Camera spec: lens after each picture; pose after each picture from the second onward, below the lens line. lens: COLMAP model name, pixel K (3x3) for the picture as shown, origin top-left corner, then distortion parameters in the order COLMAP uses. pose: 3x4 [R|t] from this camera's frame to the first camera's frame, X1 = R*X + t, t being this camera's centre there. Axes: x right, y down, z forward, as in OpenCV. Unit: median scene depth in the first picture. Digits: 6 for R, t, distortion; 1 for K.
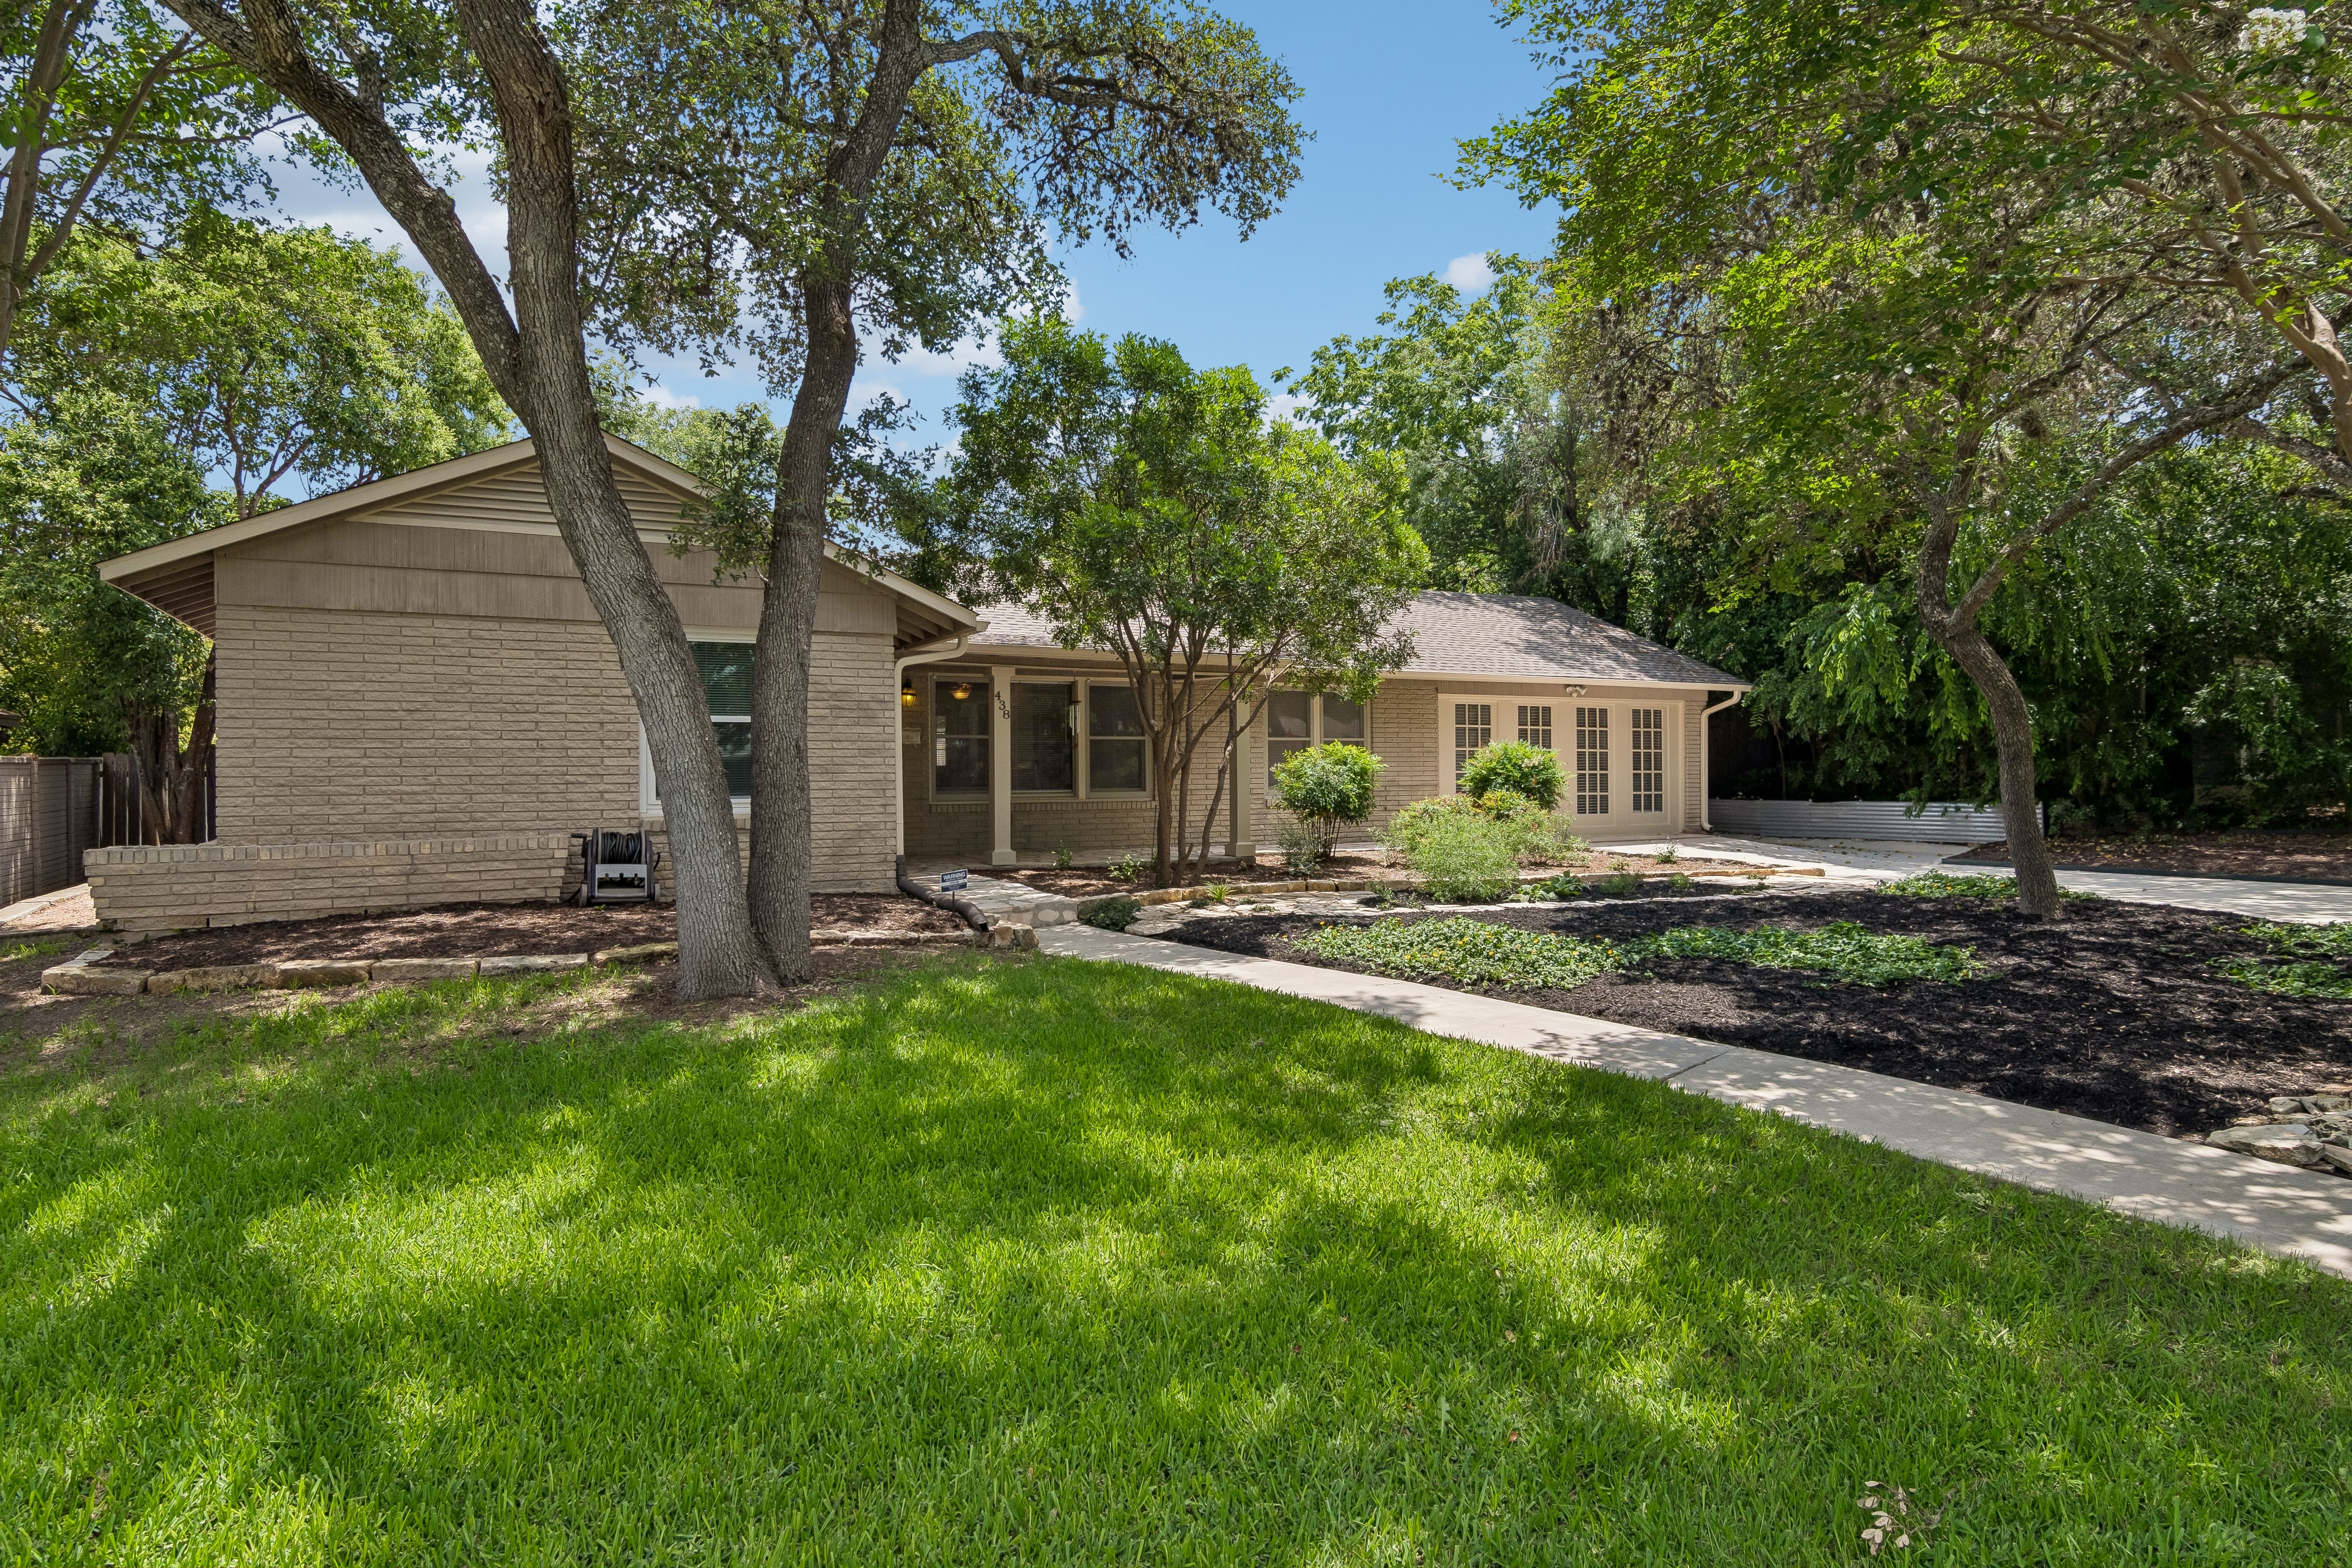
lens RADIAL K [[1333.8, 0, 1176.8], [0, 1333.8, 766.0], [0, 0, 1]] dist [-0.005621, -0.000870]
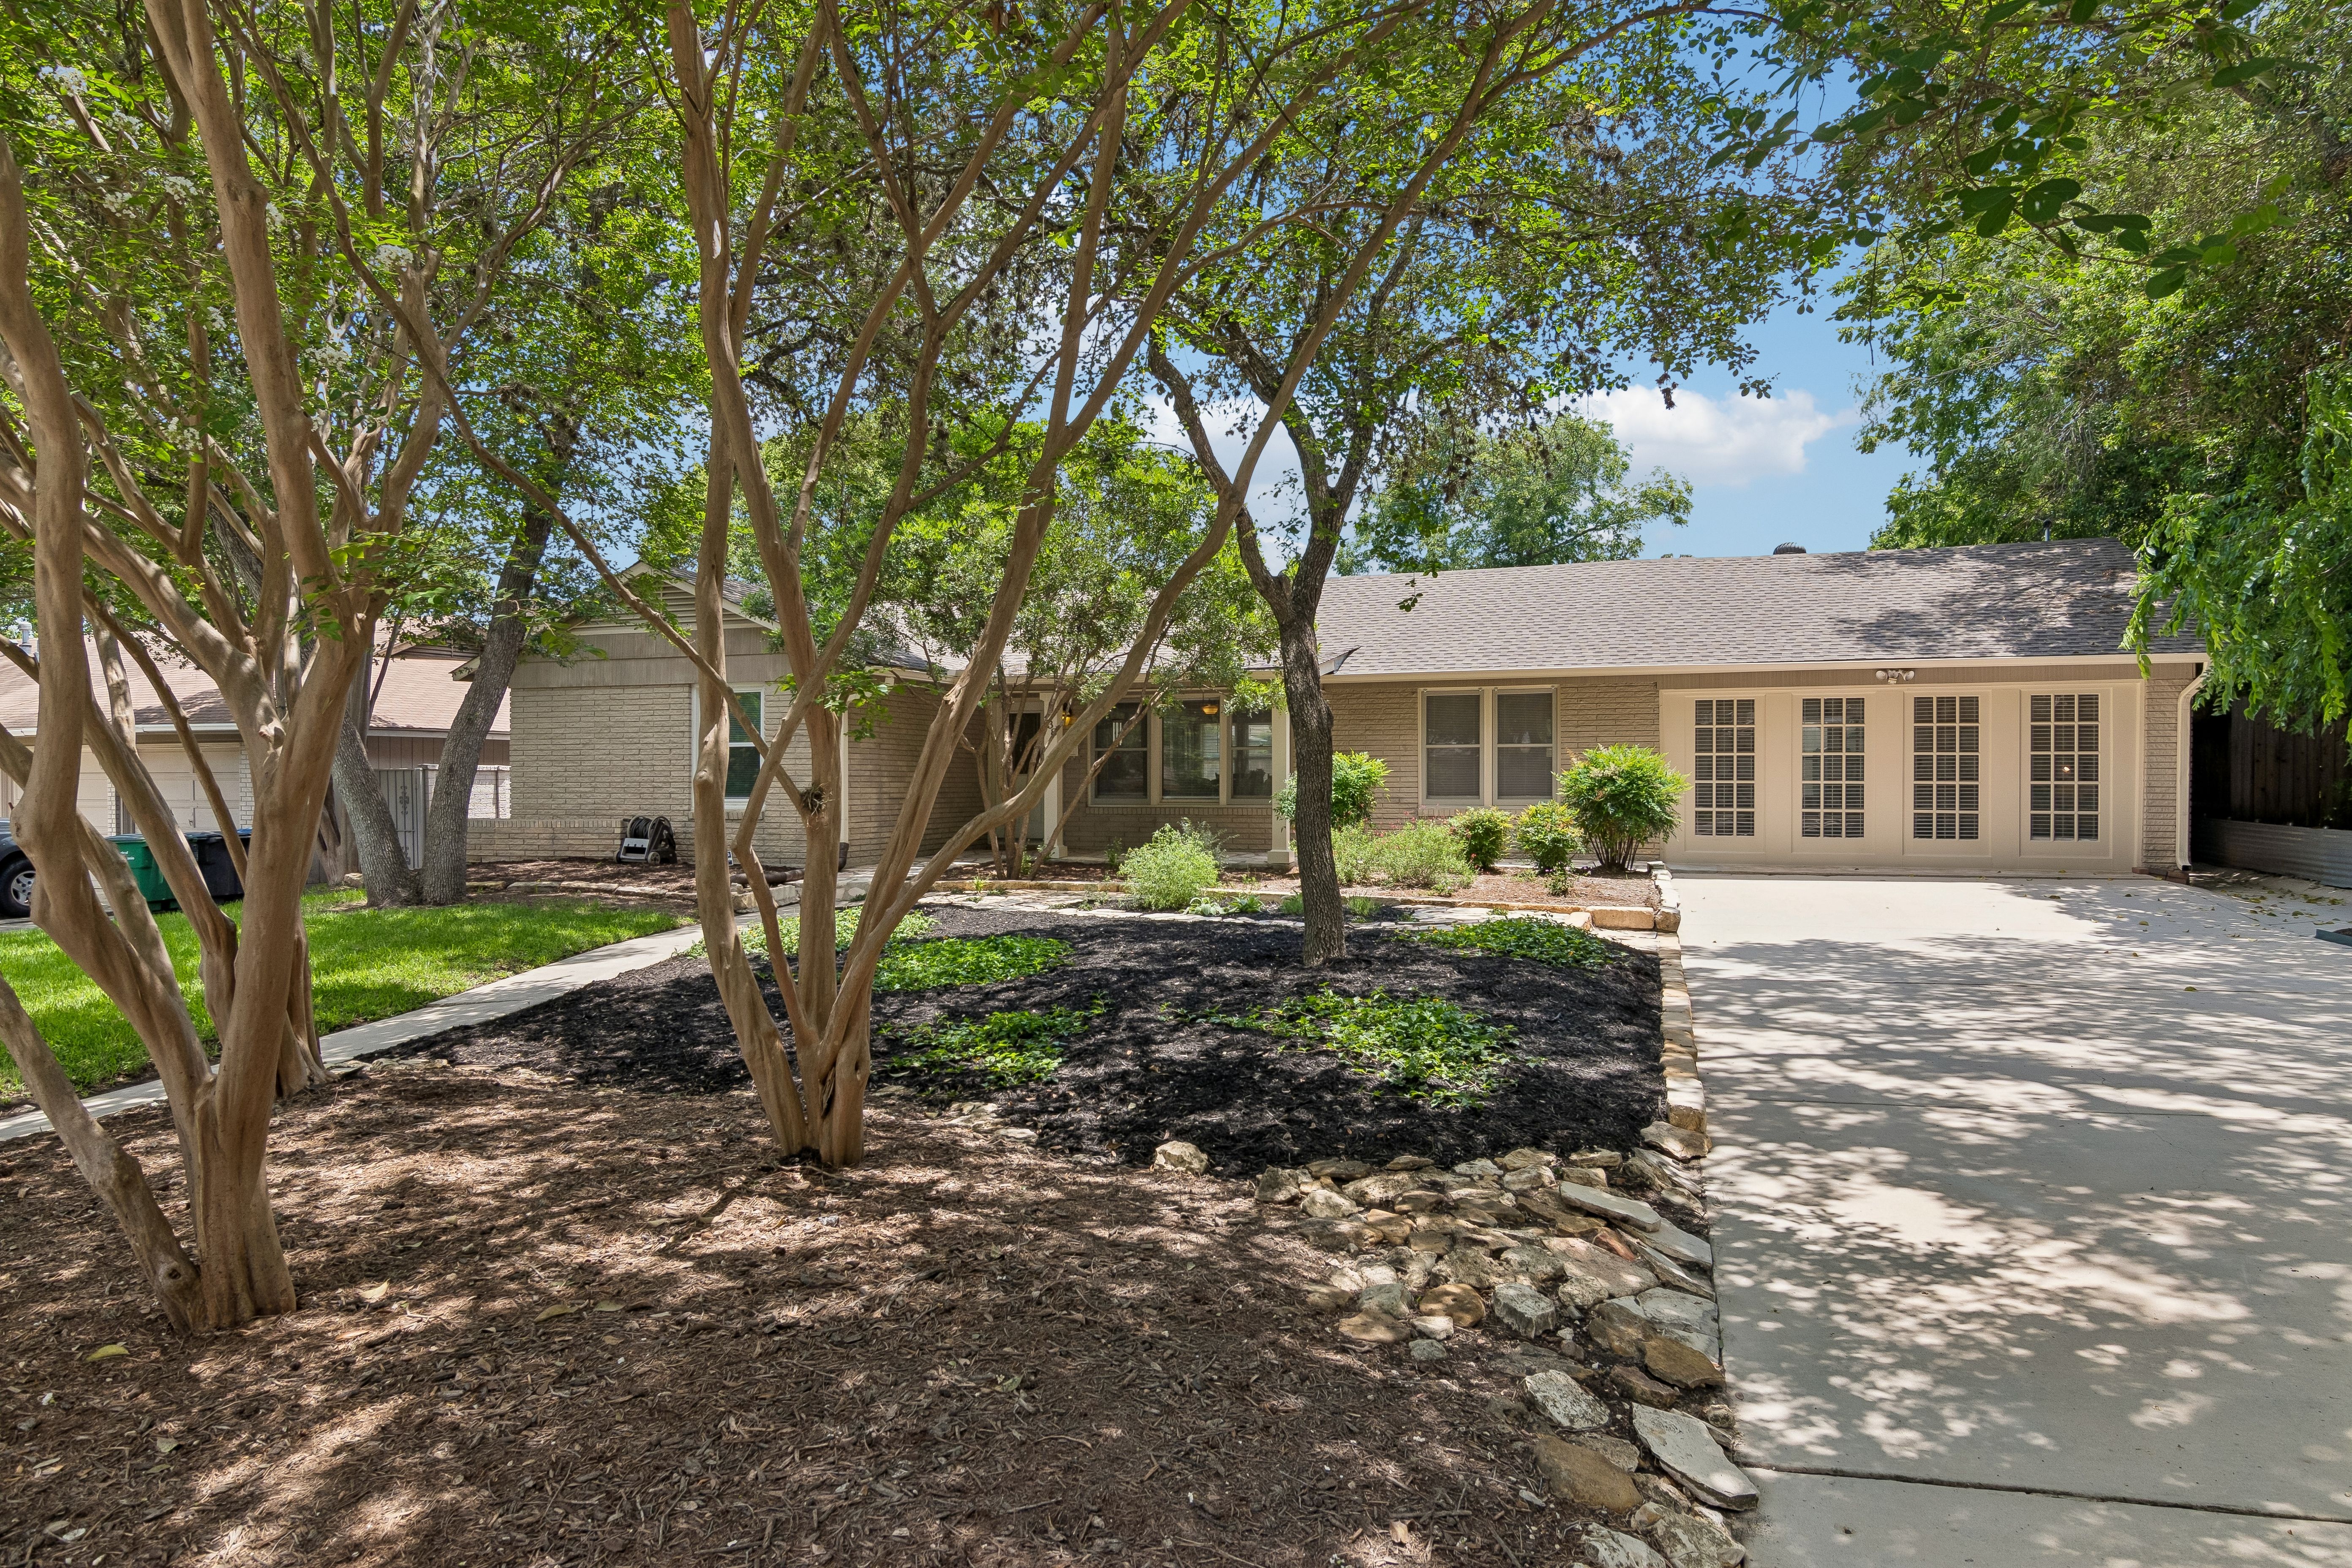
lens RADIAL K [[1373.7, 0, 1164.3], [0, 1373.7, 797.0], [0, 0, 1]] dist [-0.016643, 0.002763]
pose [[0.684680, 0.005065, -0.728826, 0.834647], [0.000820, 0.999970, 0.007720, 0.008771], [0.728844, -0.005884, 0.684655, 0.236970]]
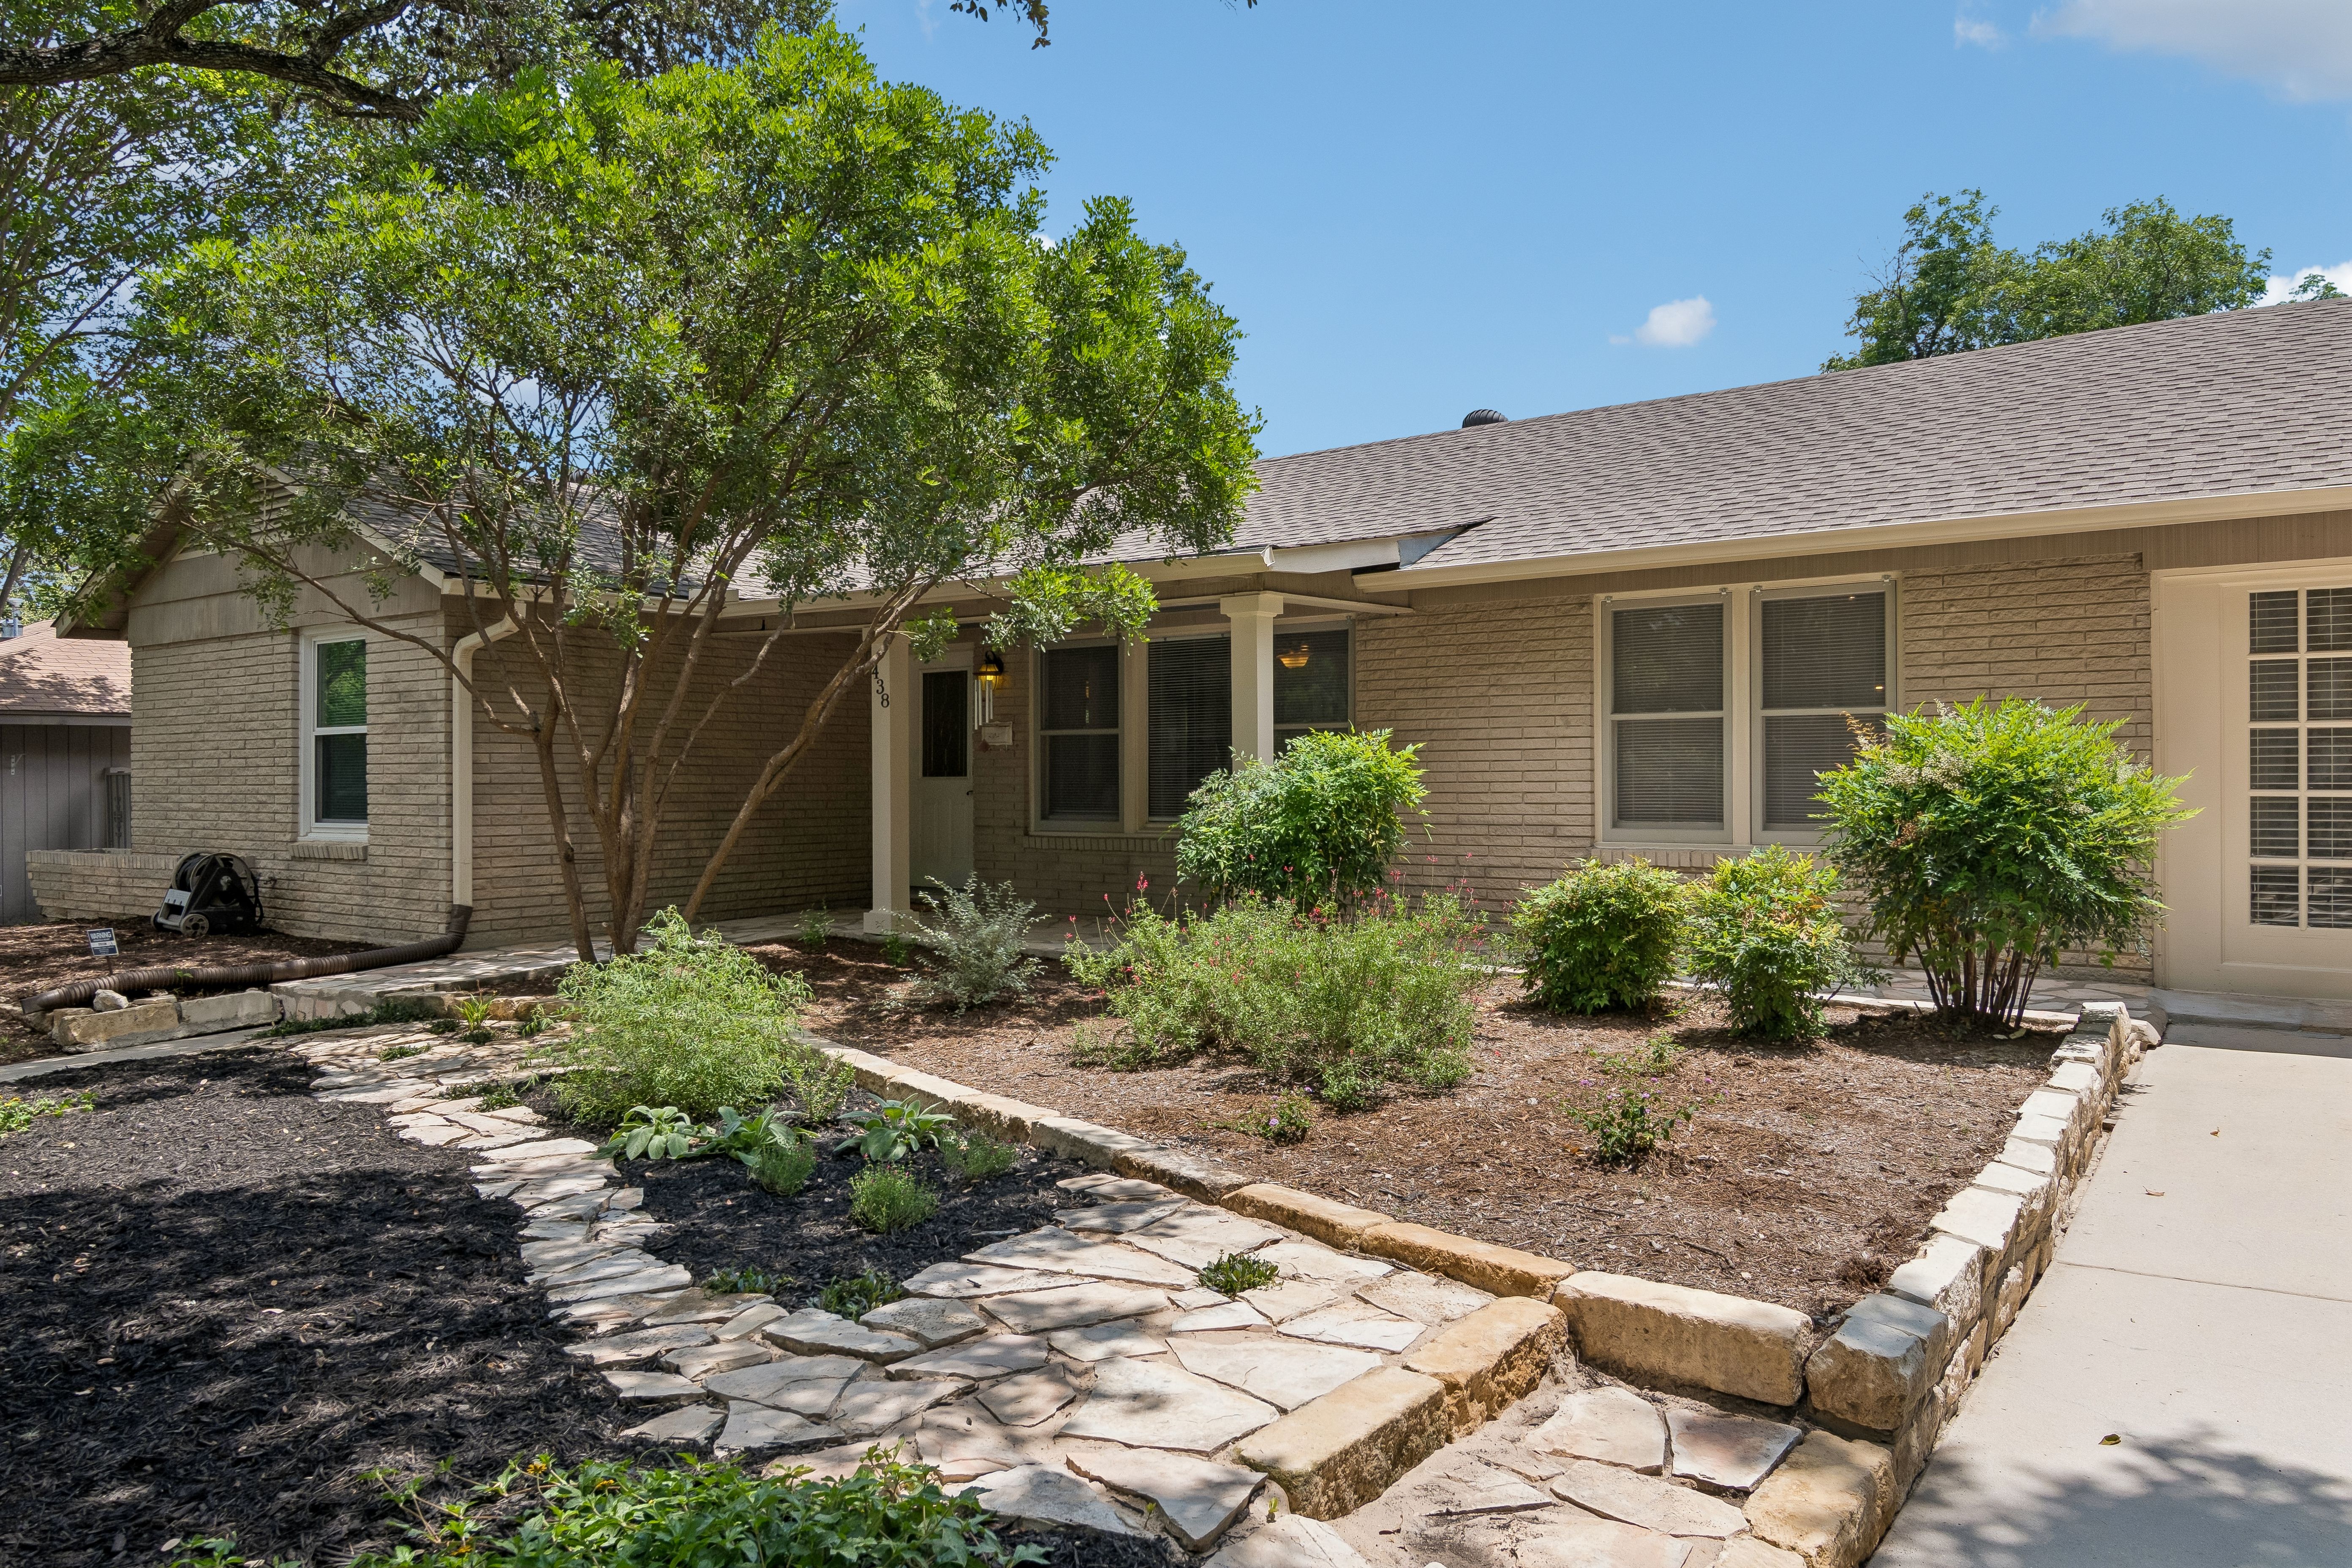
lens RADIAL K [[1571.5, 0, 1183.8], [0, 1571.5, 781.6], [0, 0, 1]] dist [-0.005451, -0.003735]
pose [[0.438515, -0.002552, -0.898720, 0.617031], [0.003601, 0.999993, -0.001082, 0.000585], [0.898717, -0.002762, 0.438521, 0.801752]]
